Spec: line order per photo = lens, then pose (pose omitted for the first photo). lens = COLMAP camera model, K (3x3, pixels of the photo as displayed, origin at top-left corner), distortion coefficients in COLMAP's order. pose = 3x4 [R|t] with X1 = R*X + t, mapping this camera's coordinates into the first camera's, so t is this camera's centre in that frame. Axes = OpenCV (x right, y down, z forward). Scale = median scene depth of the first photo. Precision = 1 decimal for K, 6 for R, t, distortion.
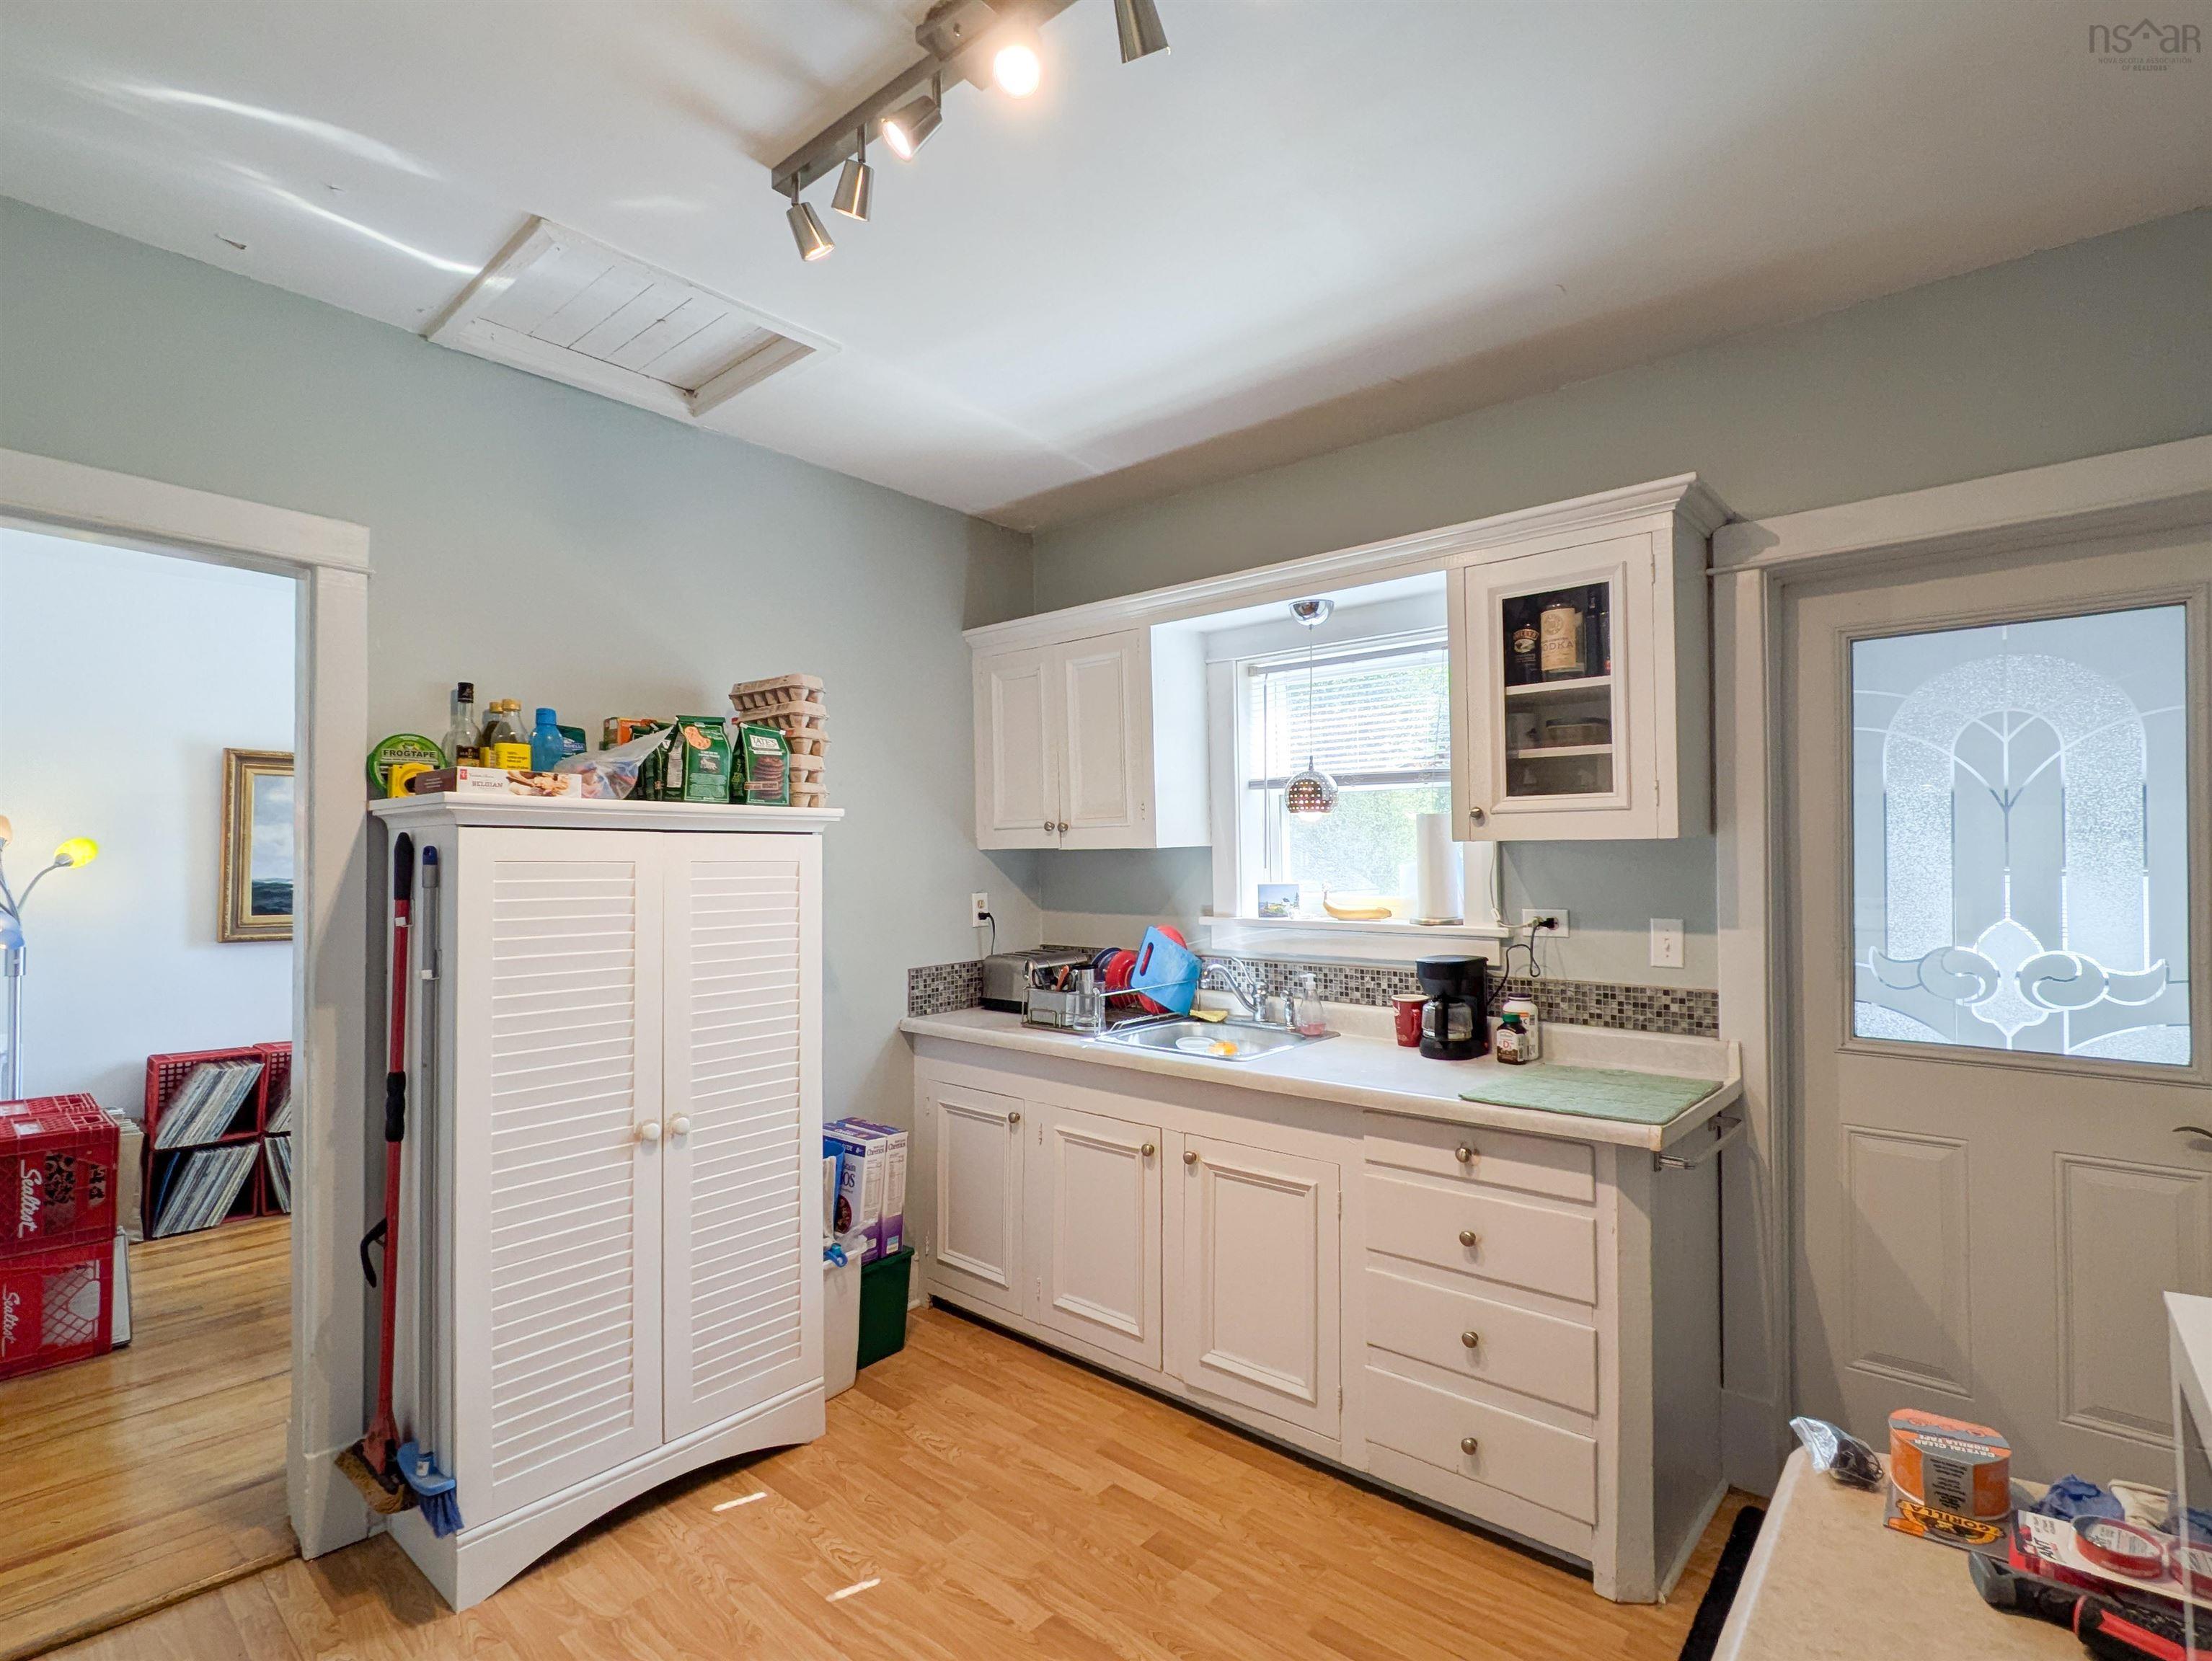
lens RADIAL K [[1066.7, 0, 1107.8], [0, 1066.7, 843.8], [0, 0, 1]] dist [-0.002238, -0.001048]
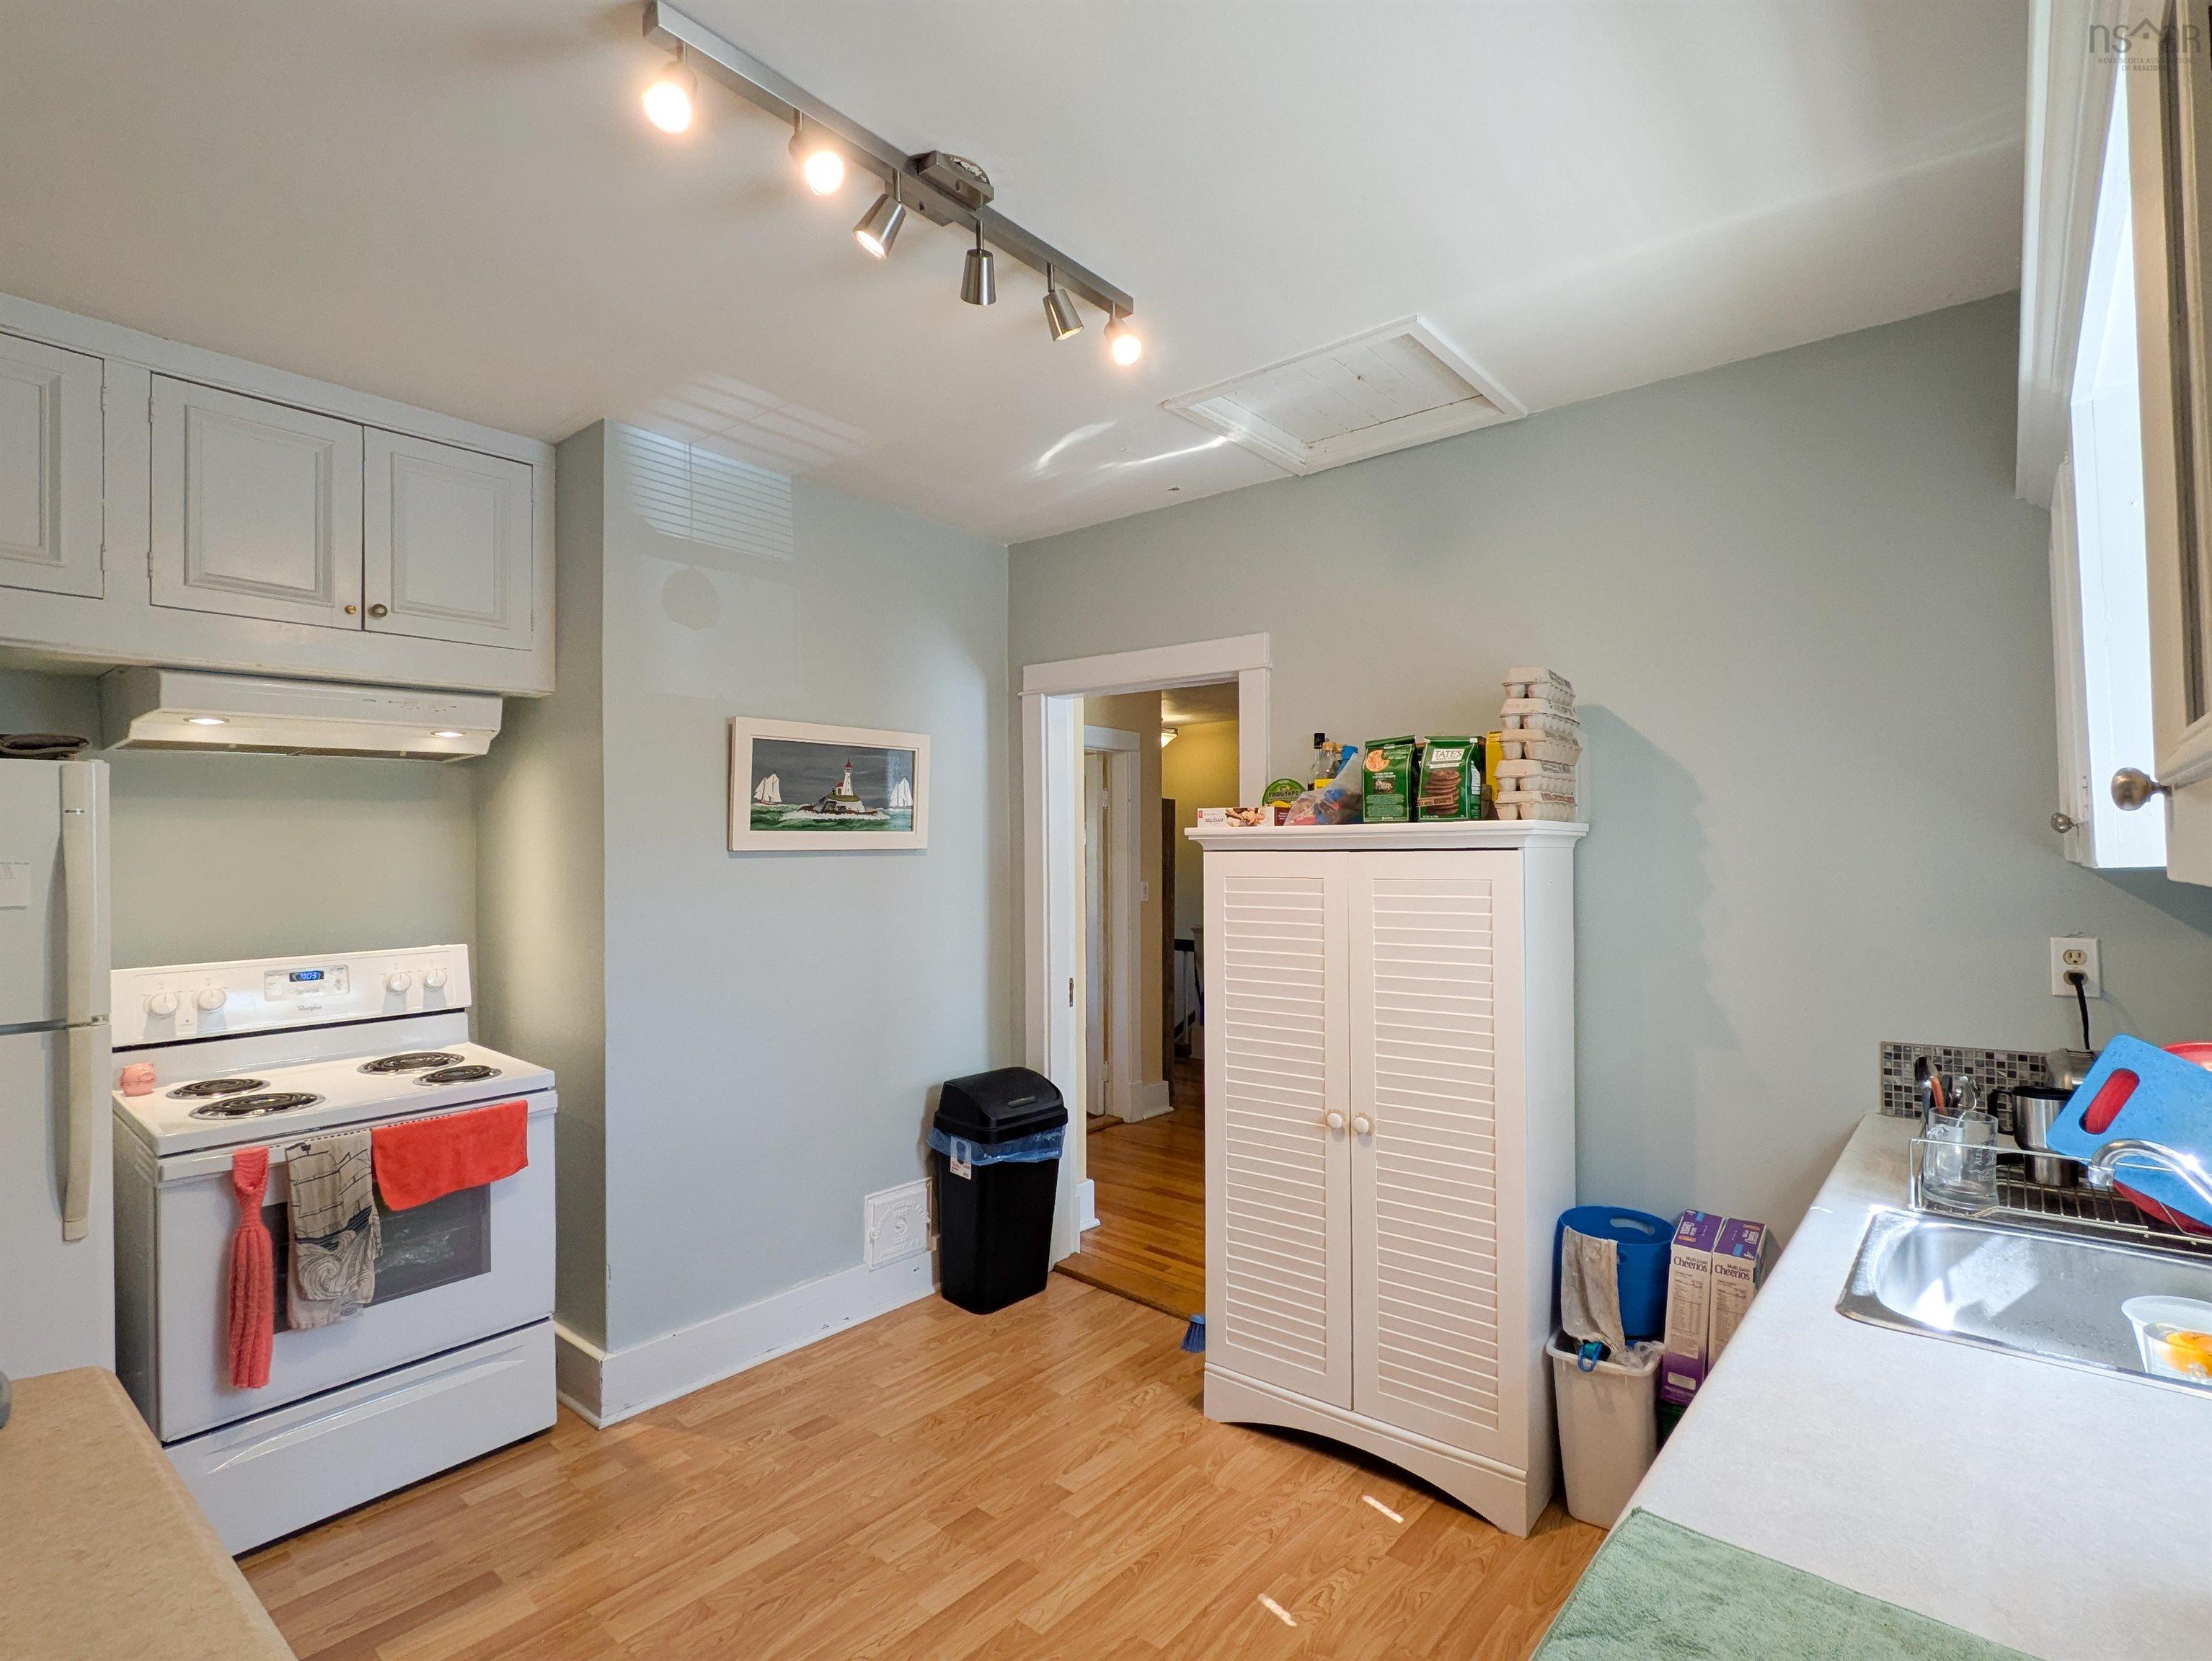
lens RADIAL K [[1066.7, 0, 1107.8], [0, 1066.7, 843.8], [0, 0, 1]] dist [-0.002238, -0.001048]
pose [[0.018572, -0.005687, -0.999811, 0.659135], [0.023214, 0.999717, -0.005255, -0.018810], [0.999558, -0.023112, 0.018699, 0.719896]]
